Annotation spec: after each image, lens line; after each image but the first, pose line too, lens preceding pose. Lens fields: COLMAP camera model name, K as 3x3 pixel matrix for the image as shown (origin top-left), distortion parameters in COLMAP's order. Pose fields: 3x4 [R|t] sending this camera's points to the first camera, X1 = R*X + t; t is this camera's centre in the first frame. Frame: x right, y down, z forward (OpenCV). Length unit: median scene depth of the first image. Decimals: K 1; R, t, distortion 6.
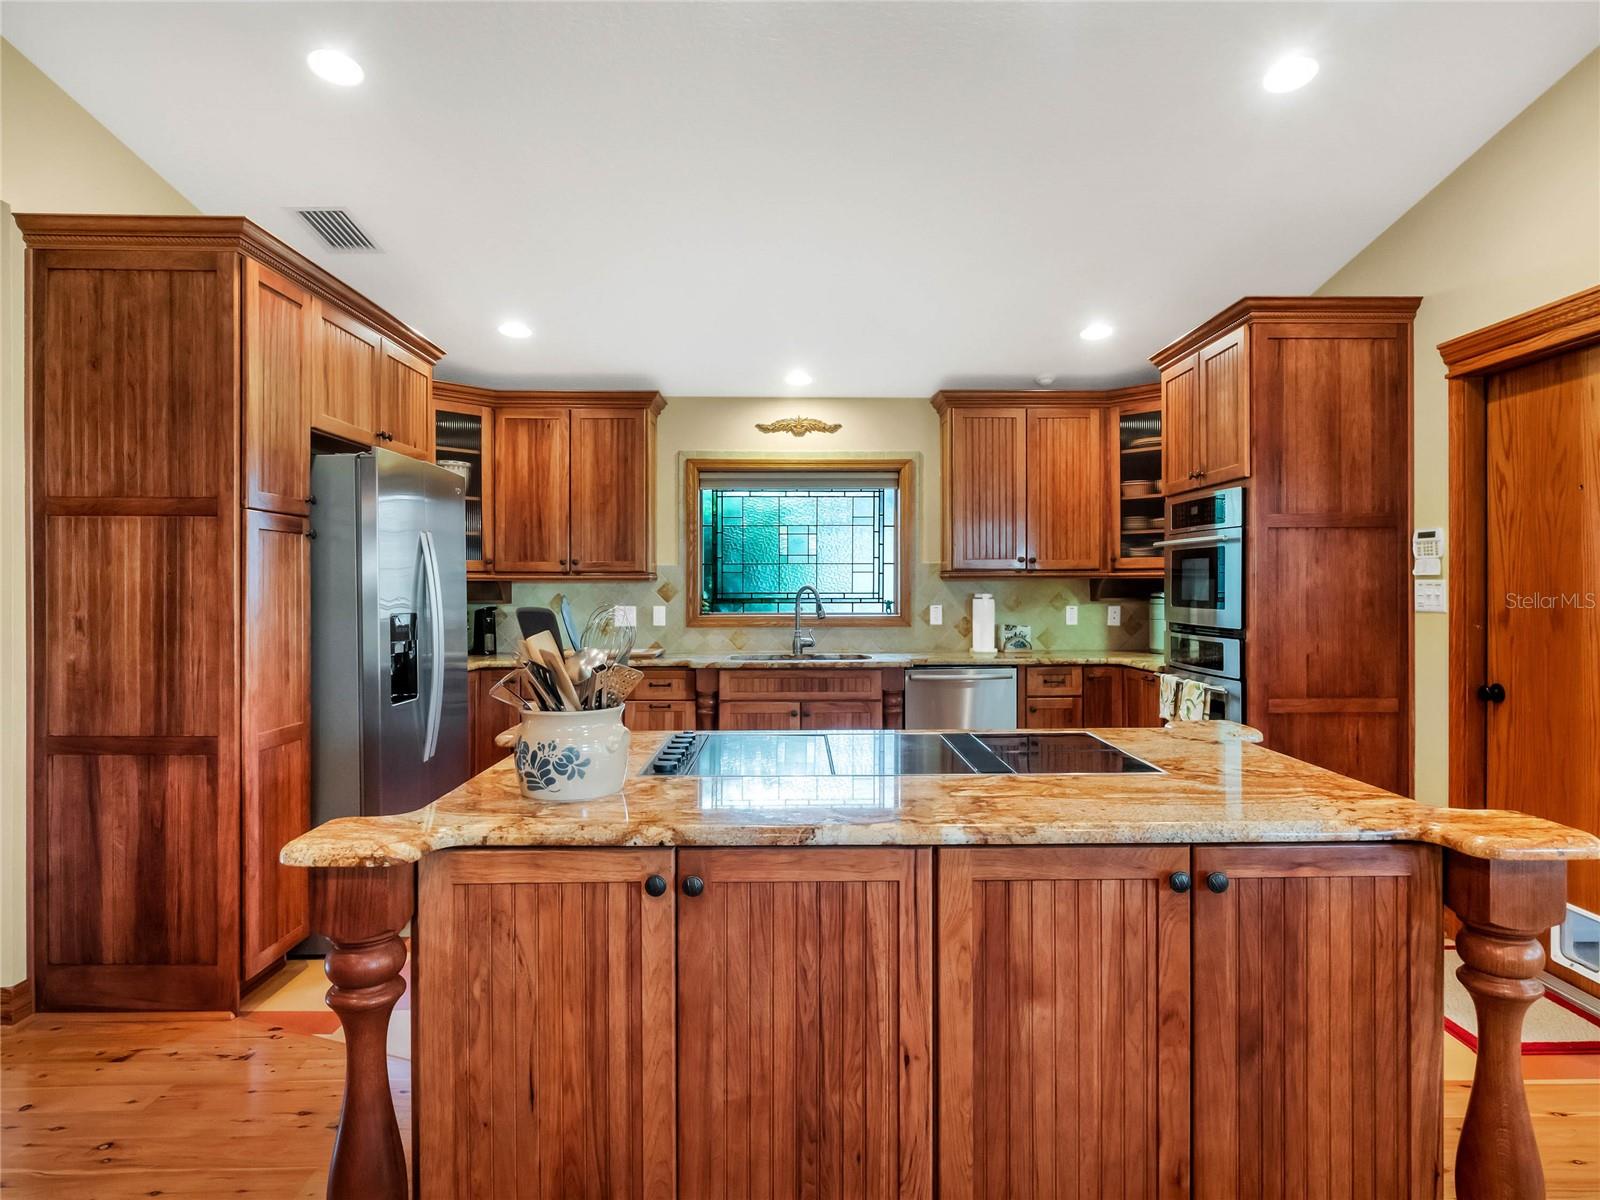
lens RADIAL K [[935.7, 0, 811.9], [0, 935.7, 593.5], [0, 0, 1]] dist [-0.004578, 0.000665]
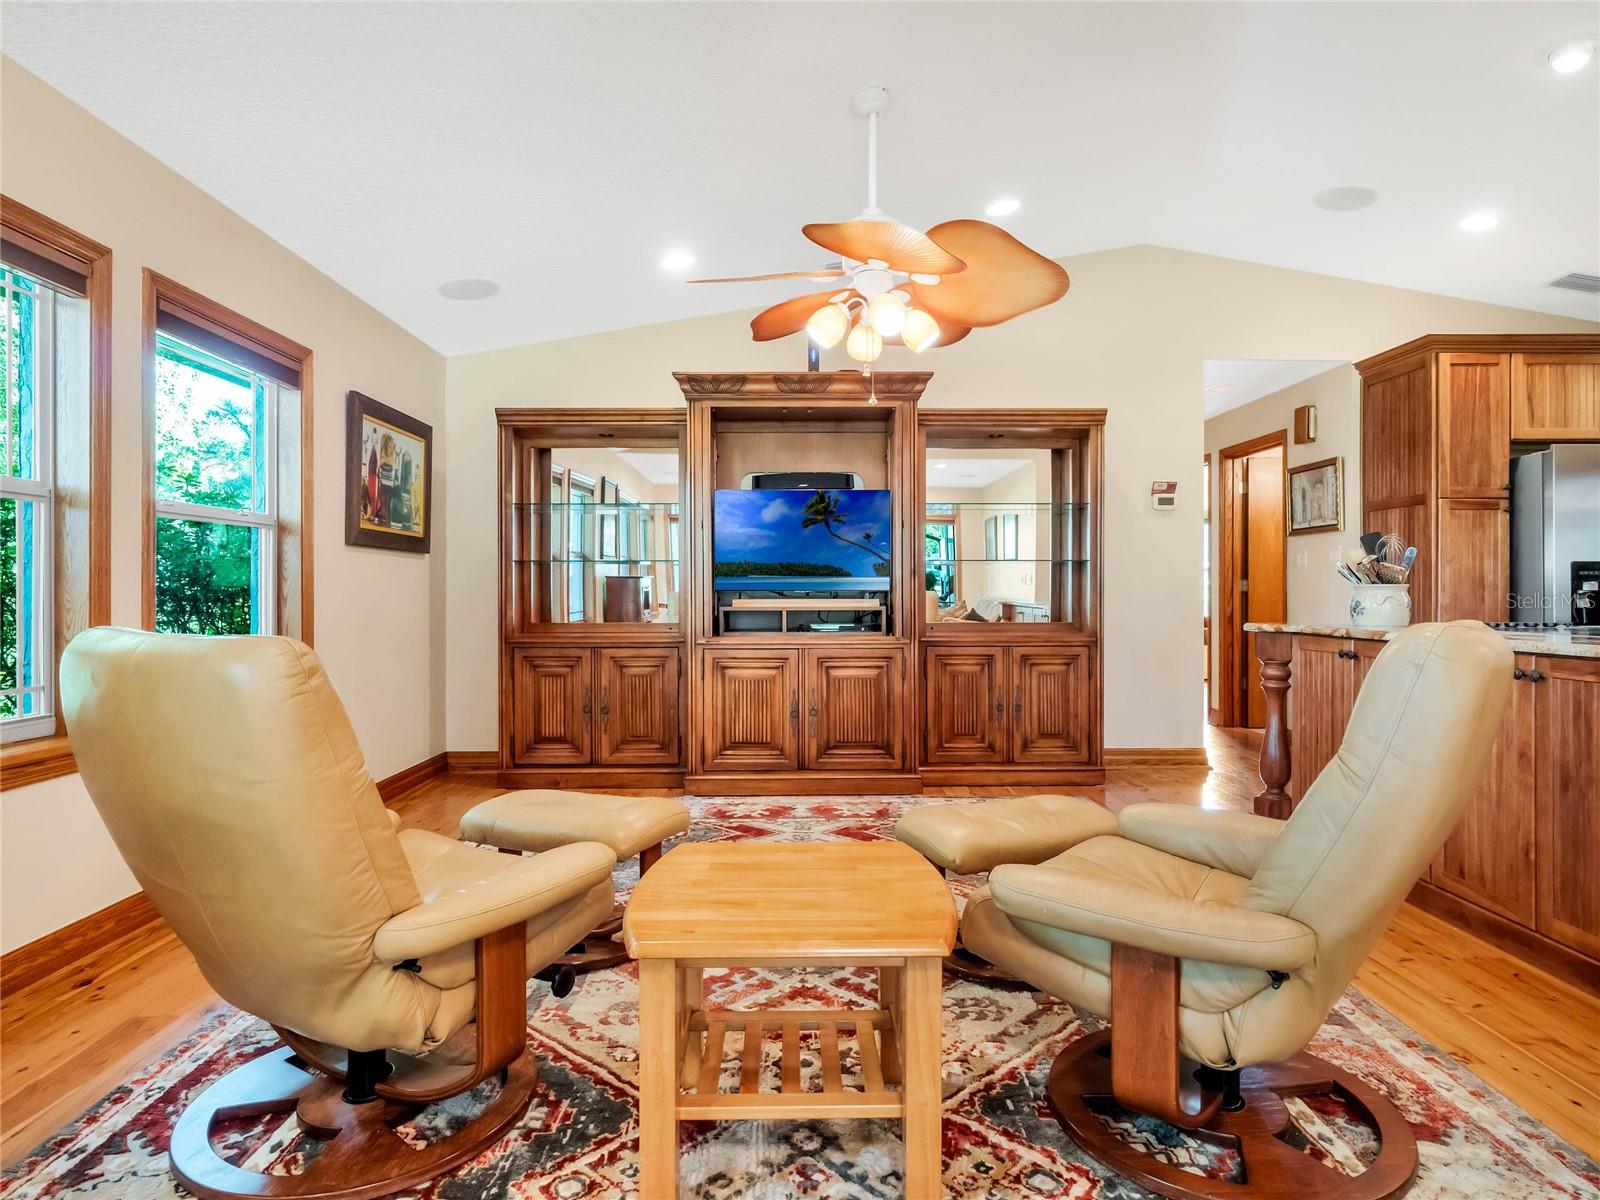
lens RADIAL K [[935.7, 0, 796.9], [0, 935.7, 594.6], [0, 0, 1]] dist [-0.004578, 0.000665]
pose [[-0.012836, 0.004338, -0.999908, 0.617142], [-0.006952, 0.999966, 0.004428, 0.047499], [0.999893, 0.007009, -0.012806, -0.090570]]
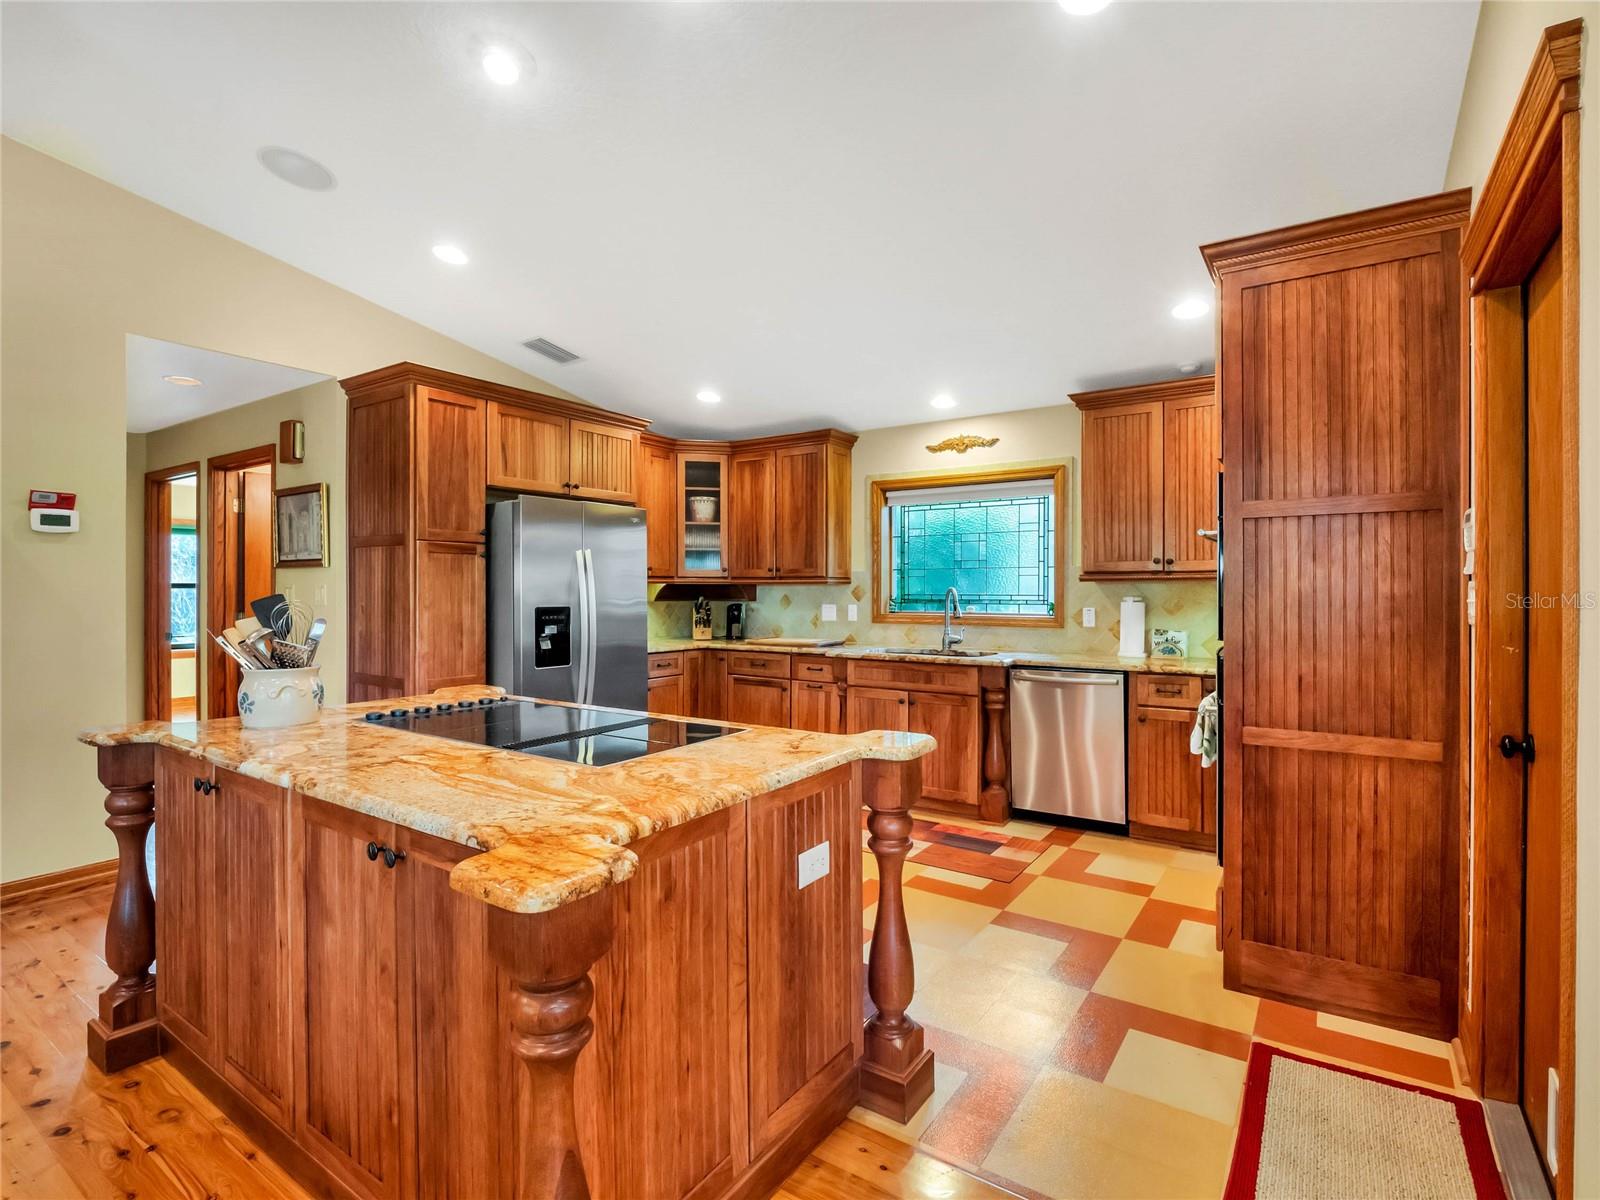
lens RADIAL K [[782.8, 0, 812.8], [0, 782.8, 590.3], [0, 0, 1]] dist [-0.002879, -0.006189]
pose [[0.820289, 0.002854, -0.571942, 0.396189], [-0.005618, 0.999980, -0.003068, -0.001929], [0.571922, 0.005730, 0.820288, 0.151520]]
